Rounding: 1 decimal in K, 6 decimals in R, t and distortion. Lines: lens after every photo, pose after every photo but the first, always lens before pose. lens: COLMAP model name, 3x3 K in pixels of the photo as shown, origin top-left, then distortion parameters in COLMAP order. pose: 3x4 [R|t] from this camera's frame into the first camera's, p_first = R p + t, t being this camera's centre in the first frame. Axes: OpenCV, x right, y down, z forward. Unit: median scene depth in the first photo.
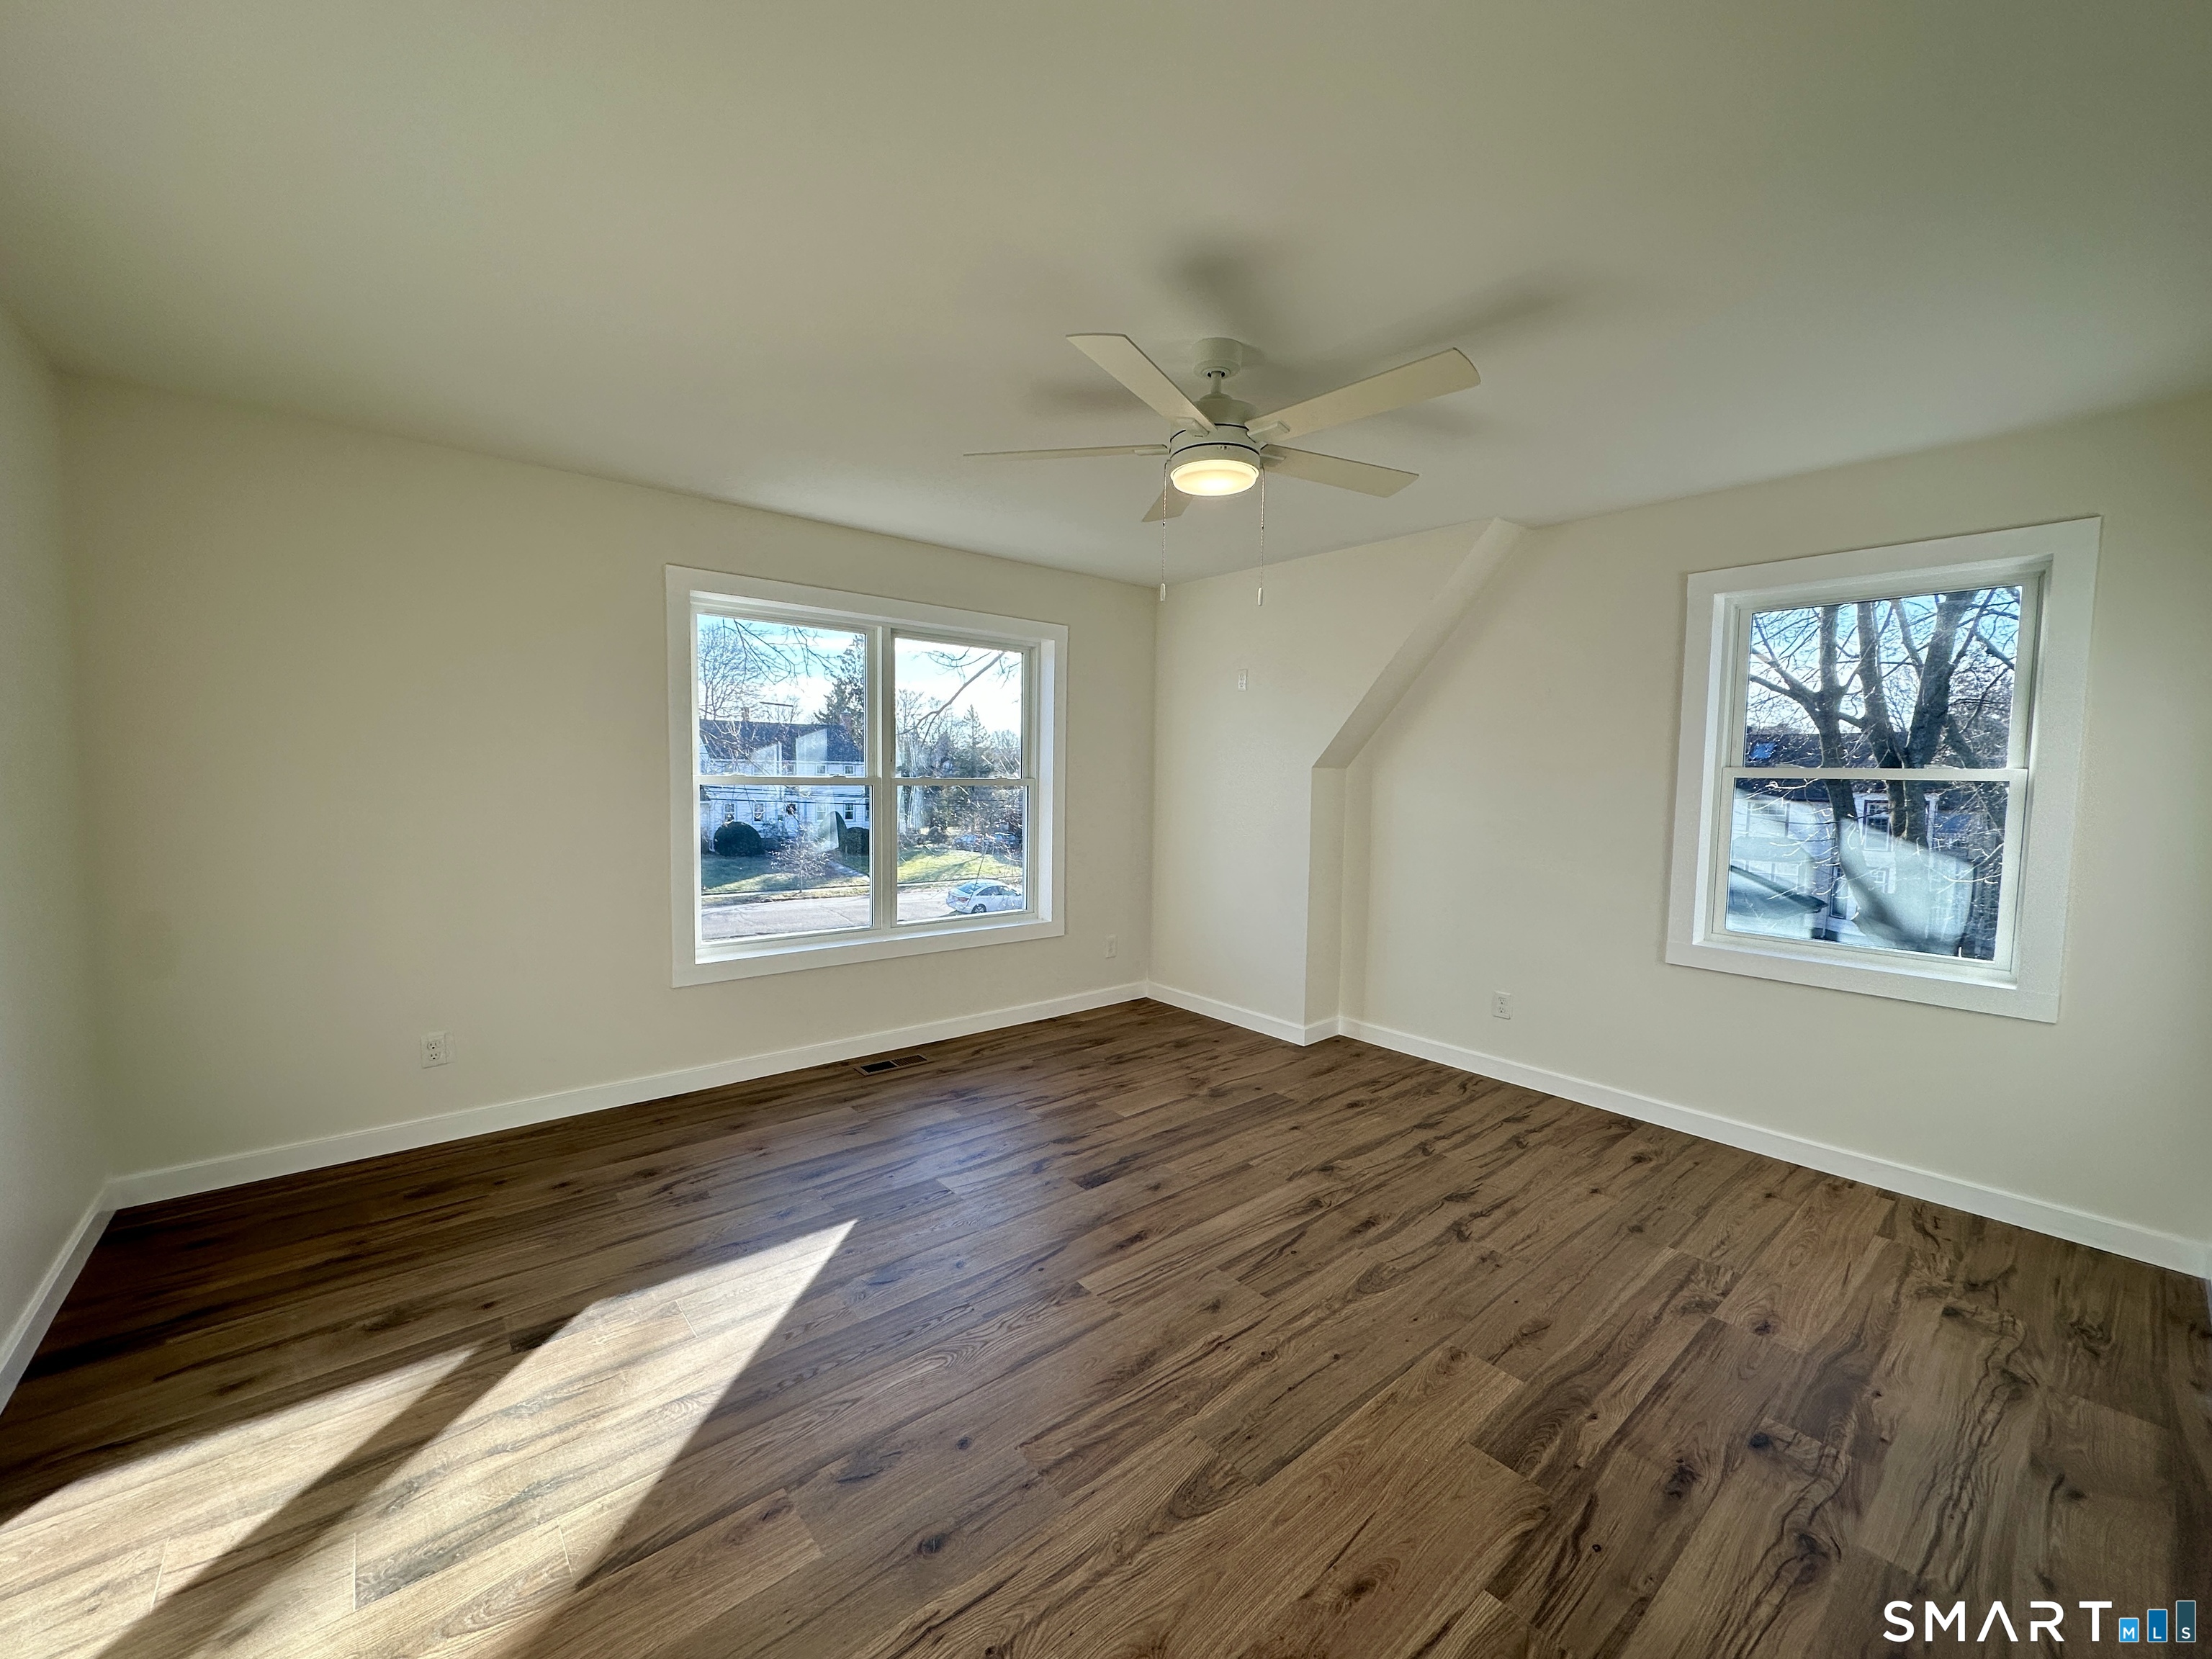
lens RADIAL K [[877.0, 0, 1105.6], [0, 877.0, 830.5], [0, 0, 1]] dist [-0.000139, -0.000101]
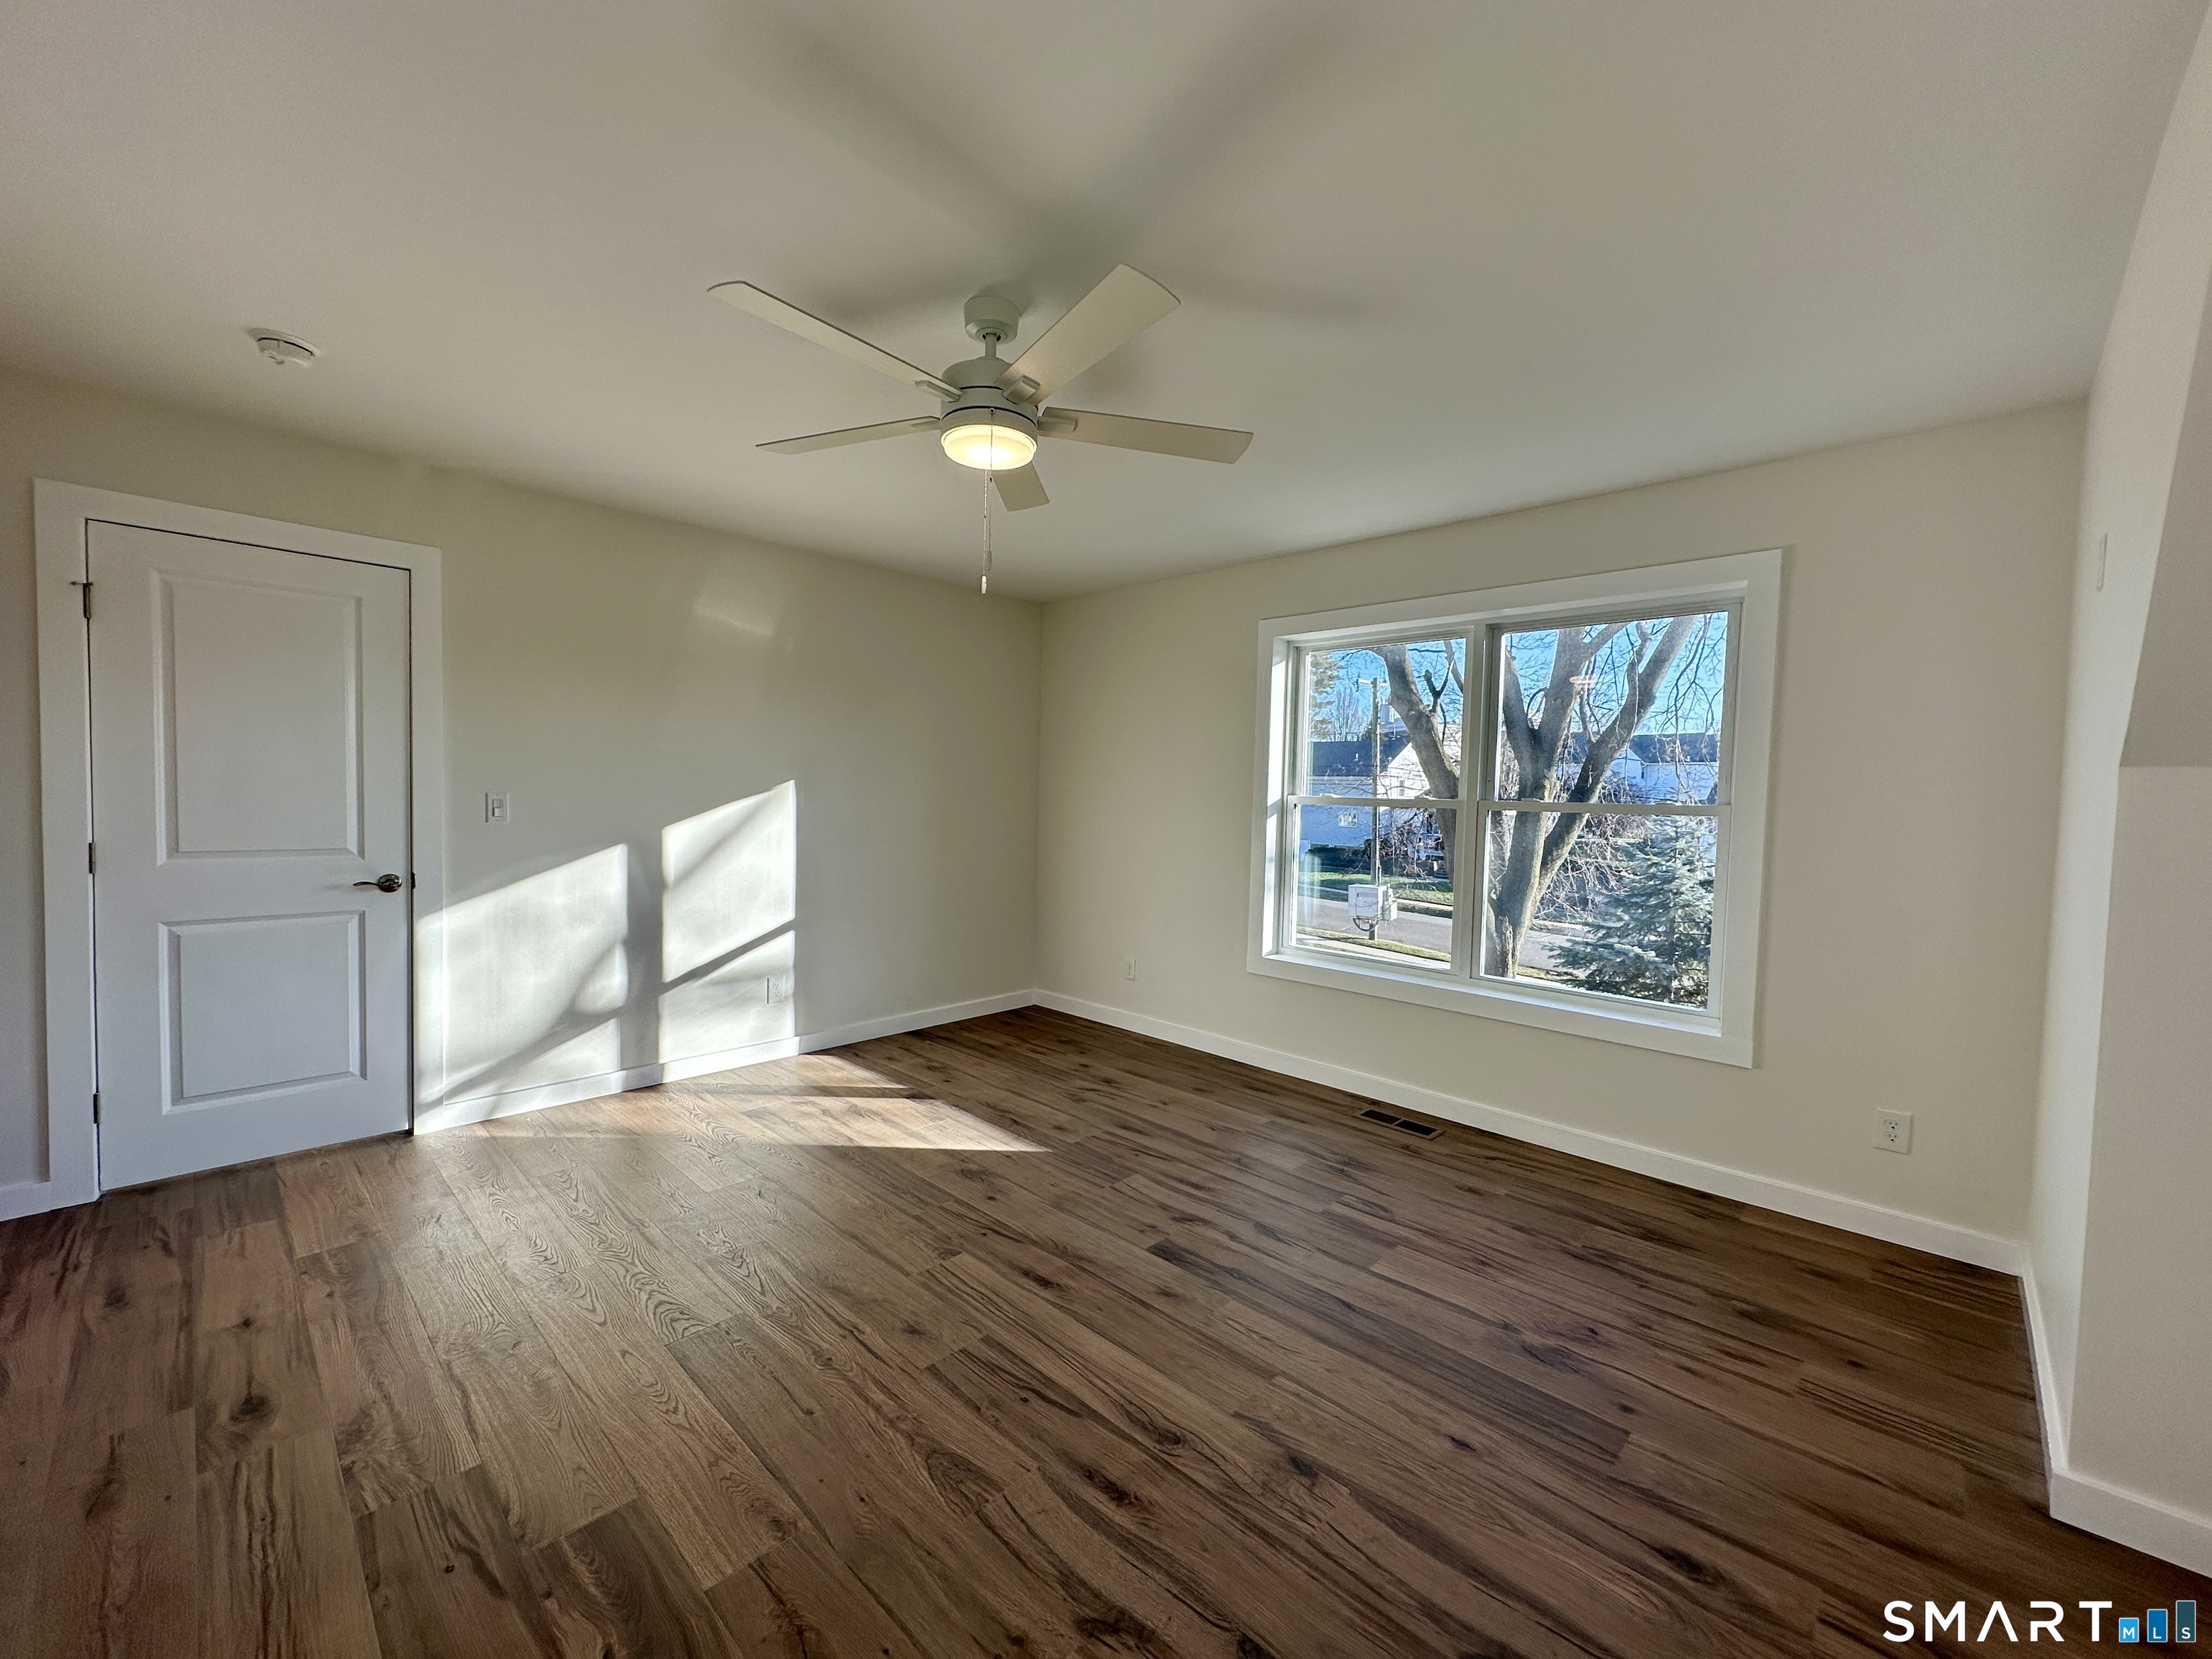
lens RADIAL K [[877.0, 0, 1105.6], [0, 877.0, 830.5], [0, 0, 1]] dist [-0.000139, -0.000101]
pose [[0.108203, 0.028210, -0.993729, 0.807995], [-0.090520, 0.995724, 0.018410, -0.021101], [0.989999, 0.087960, 0.110294, 0.797698]]
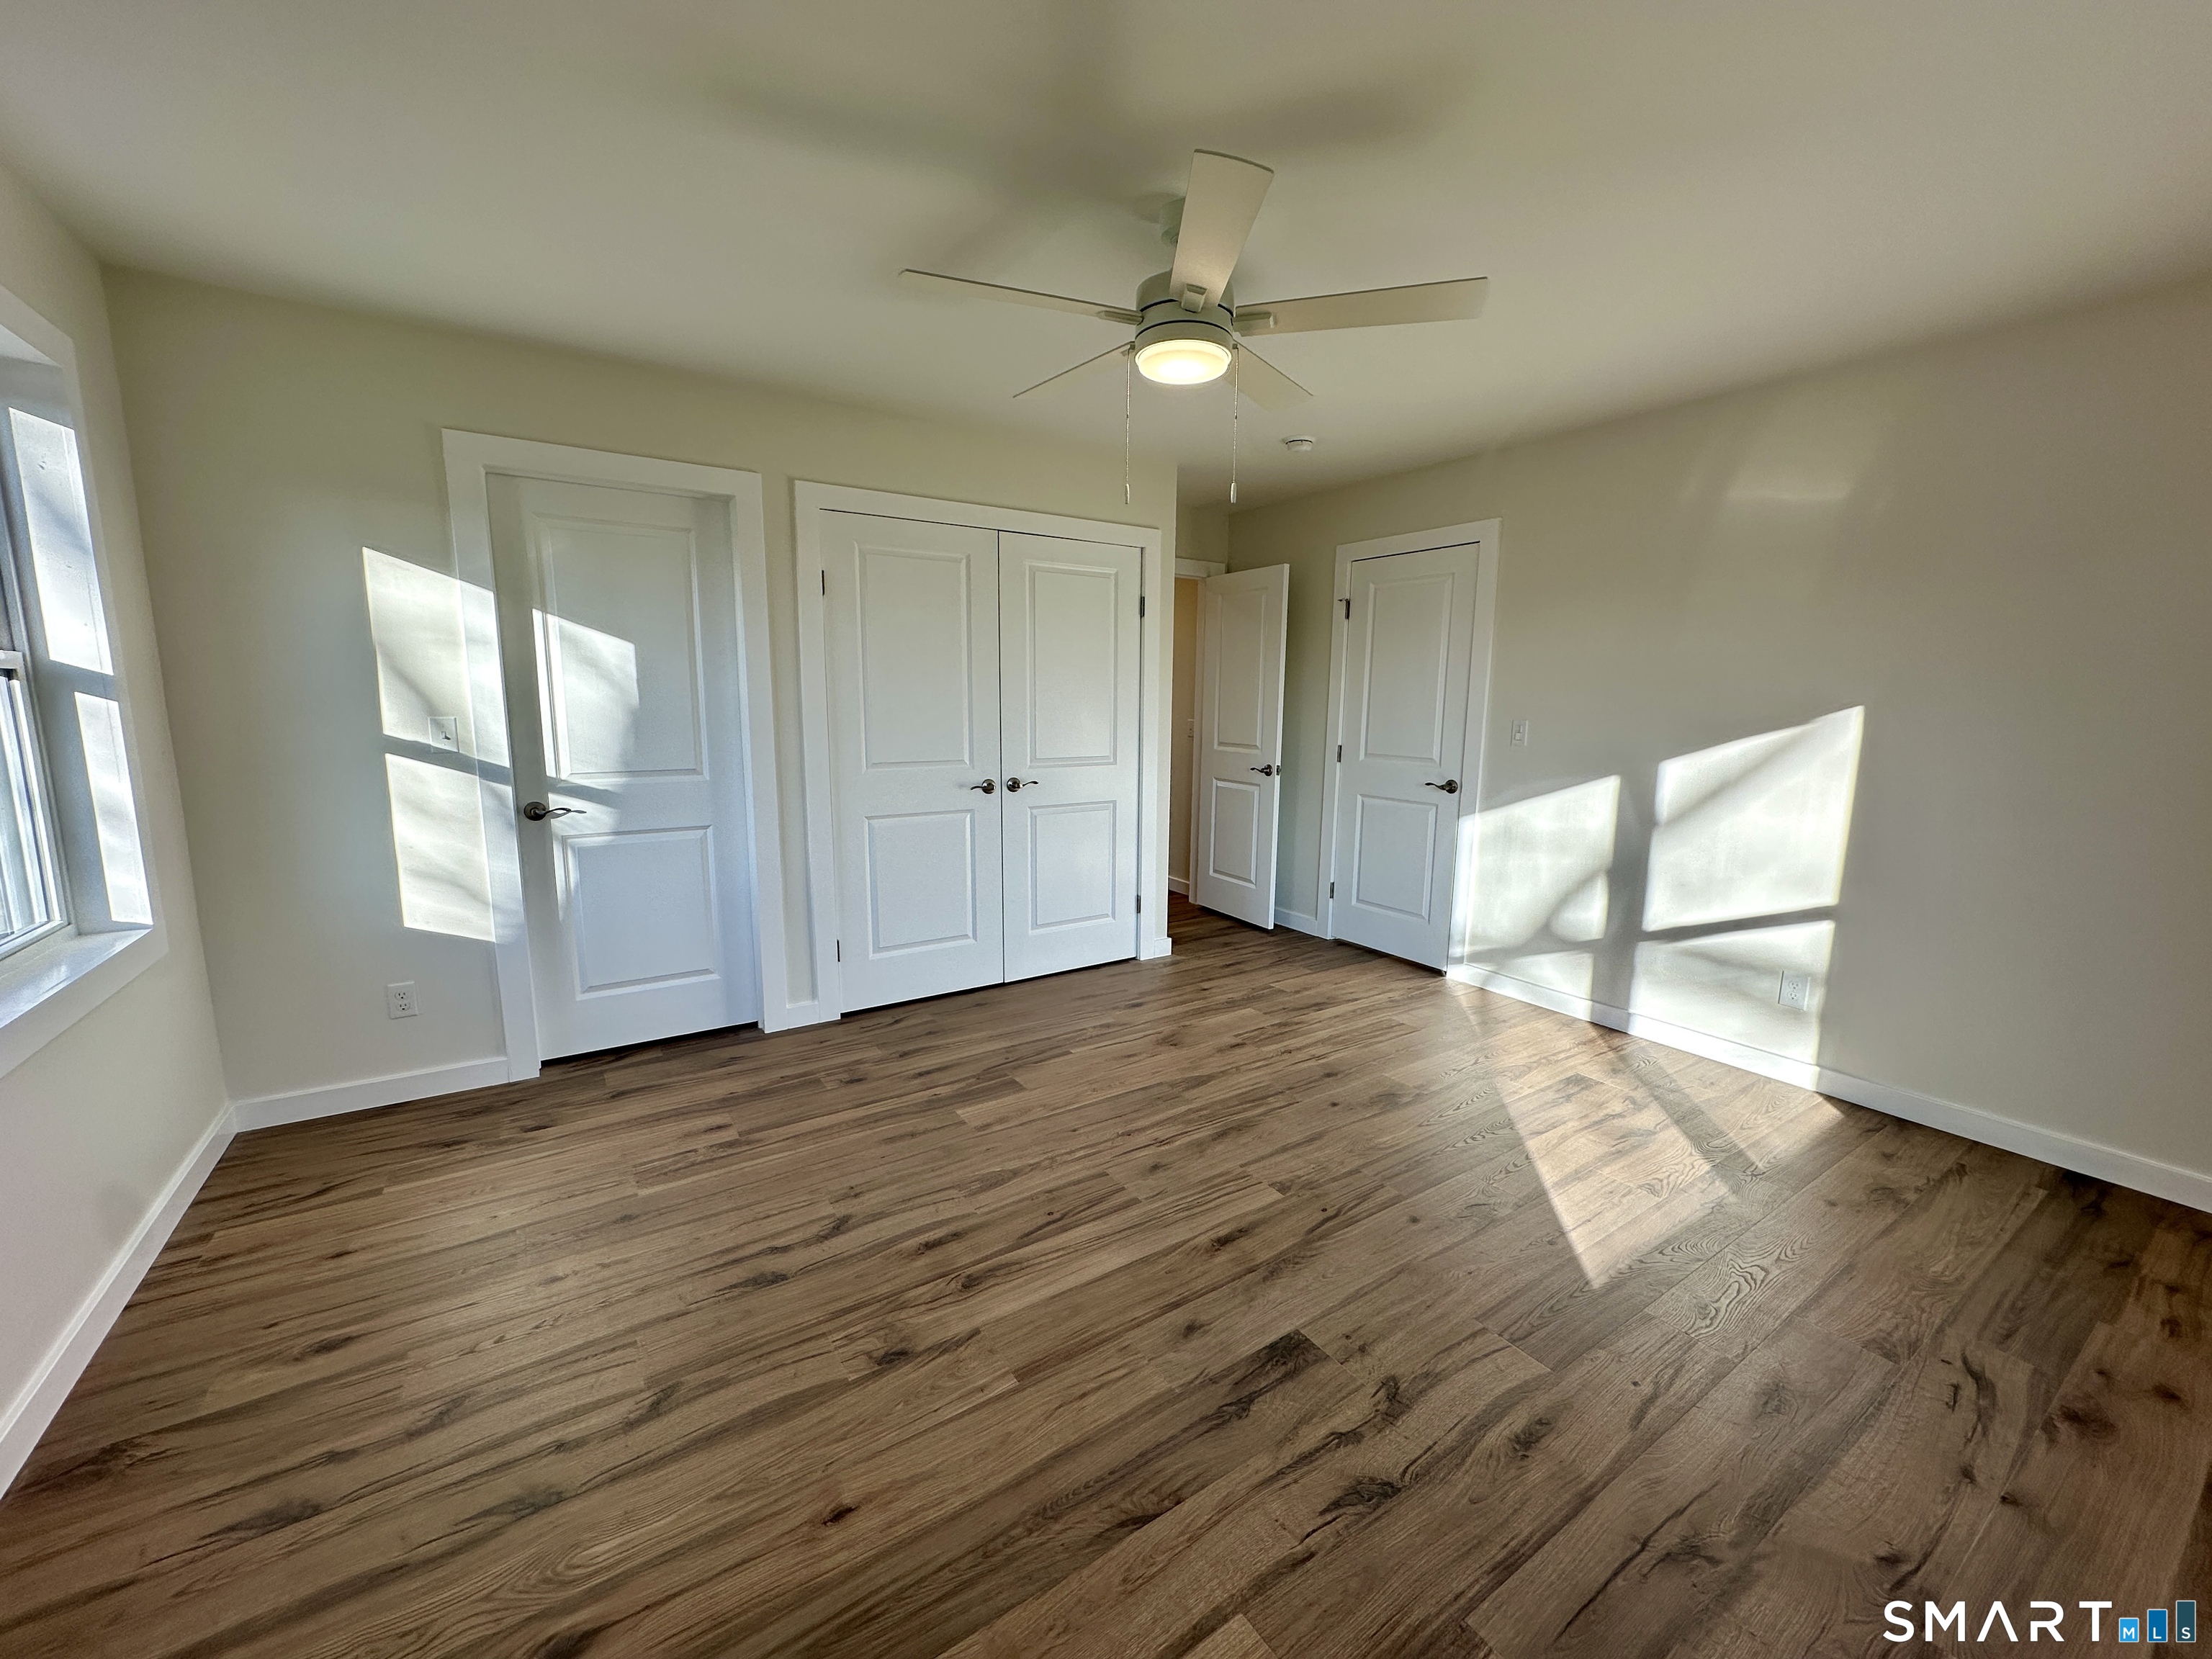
lens RADIAL K [[877.0, 0, 1105.6], [0, 877.0, 830.5], [0, 0, 1]] dist [-0.000139, -0.000101]
pose [[-0.992737, -0.044254, 0.111872, 0.062130], [-0.018468, 0.974924, 0.221771, -0.095266], [-0.118881, 0.218094, -0.968660, 1.516482]]
